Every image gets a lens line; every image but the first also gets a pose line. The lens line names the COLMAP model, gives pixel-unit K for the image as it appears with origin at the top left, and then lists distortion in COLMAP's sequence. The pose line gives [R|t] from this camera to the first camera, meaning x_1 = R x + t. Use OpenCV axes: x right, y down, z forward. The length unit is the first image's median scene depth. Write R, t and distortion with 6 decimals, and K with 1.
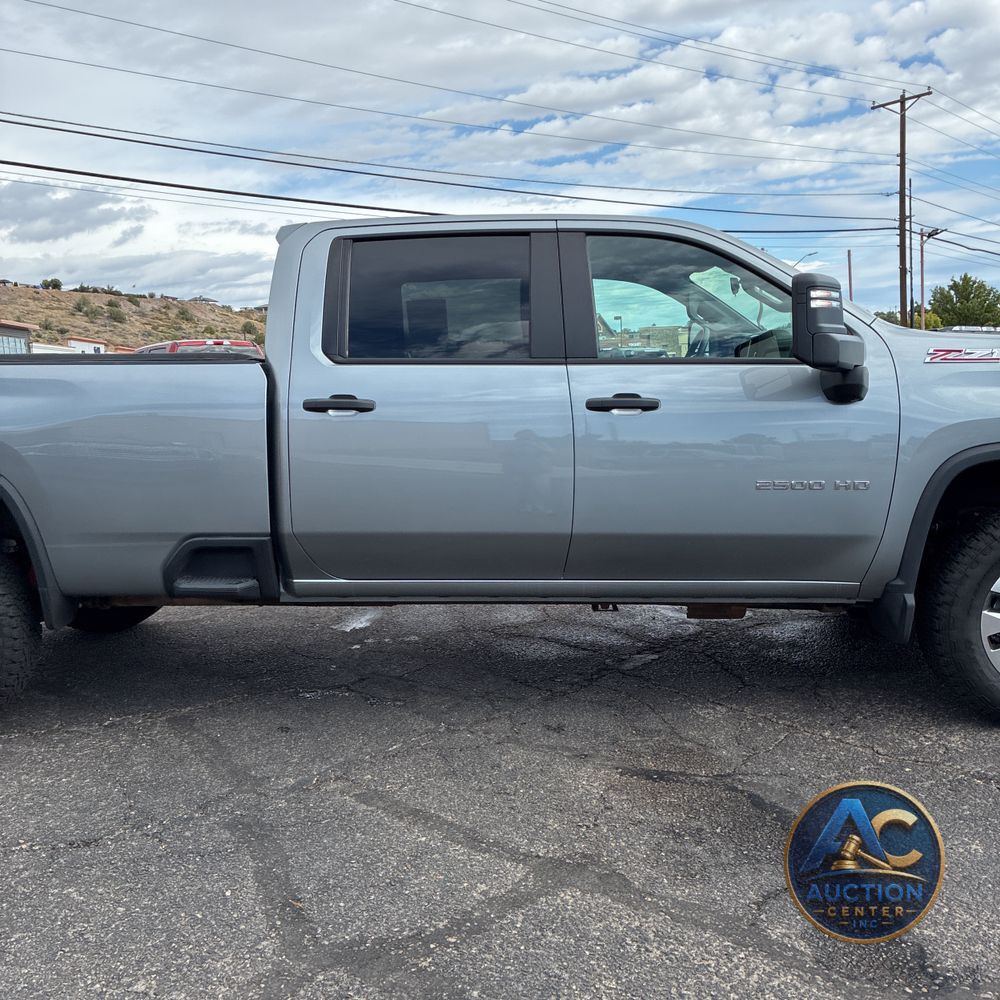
lens RADIAL K [[1090.7, 0, 502.6], [0, 1090.7, 531.9], [0, 0, 1]] dist [0.045756, -0.012430]
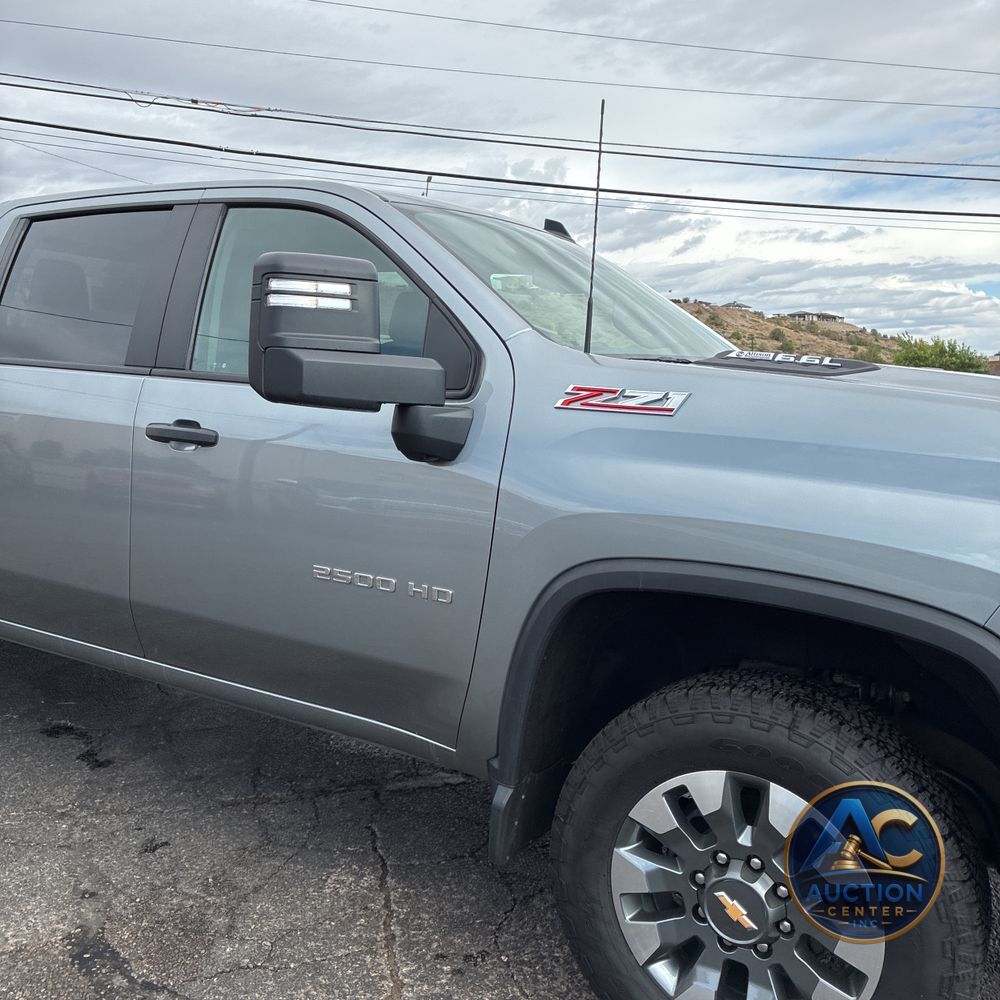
lens RADIAL K [[1090.2, 0, 498.3], [0, 1090.2, 459.7], [0, 0, 1]] dist [0.016352, 0.047084]
pose [[0.861402, 0.089675, -0.499946, 0.041083], [-0.124219, 0.991595, -0.036167, -0.006254], [0.492501, 0.093257, 0.865301, 0.029306]]
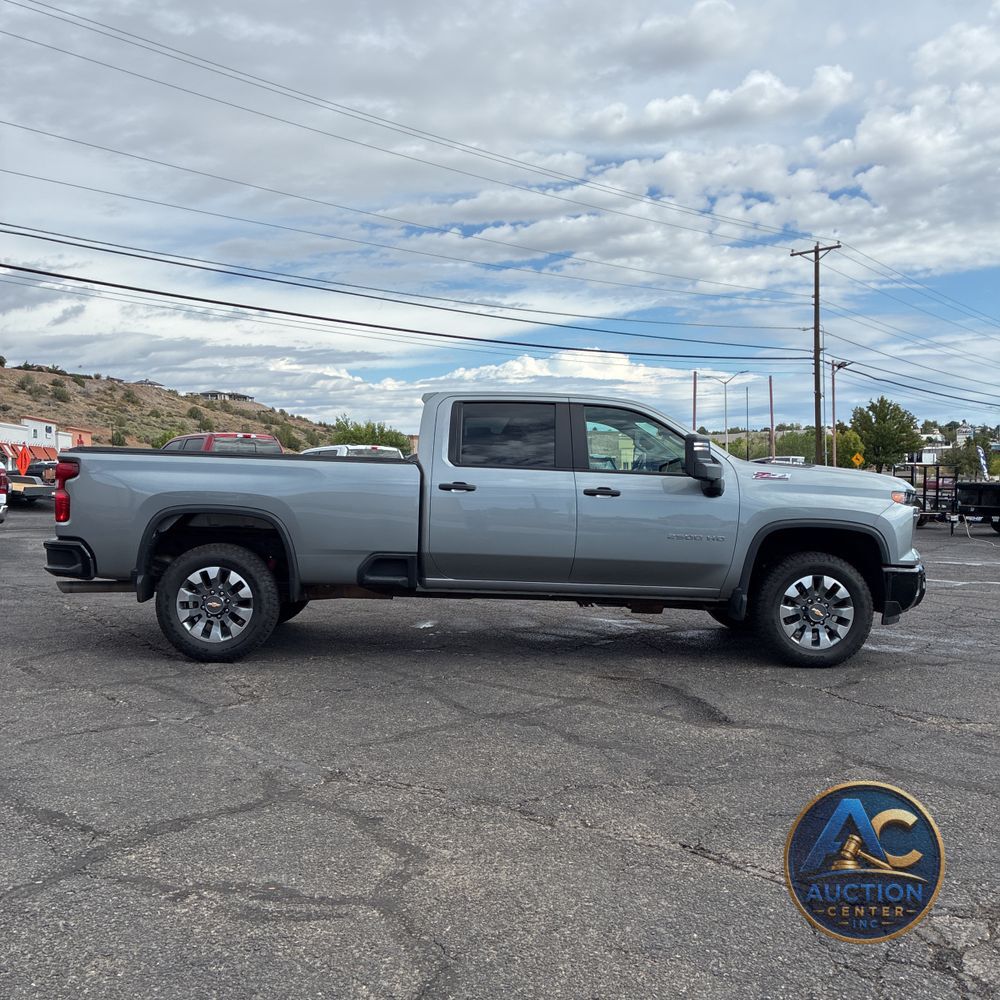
lens RADIAL K [[1164.6, 0, 552.5], [0, 1164.6, 500.7], [0, 0, 1]] dist [0.046380, -0.021350]
pose [[0.993802, 0.039872, 0.103769, -0.012198], [-0.027406, 0.992529, -0.118894, 0.009289], [-0.107734, 0.115313, 0.987470, -0.065935]]
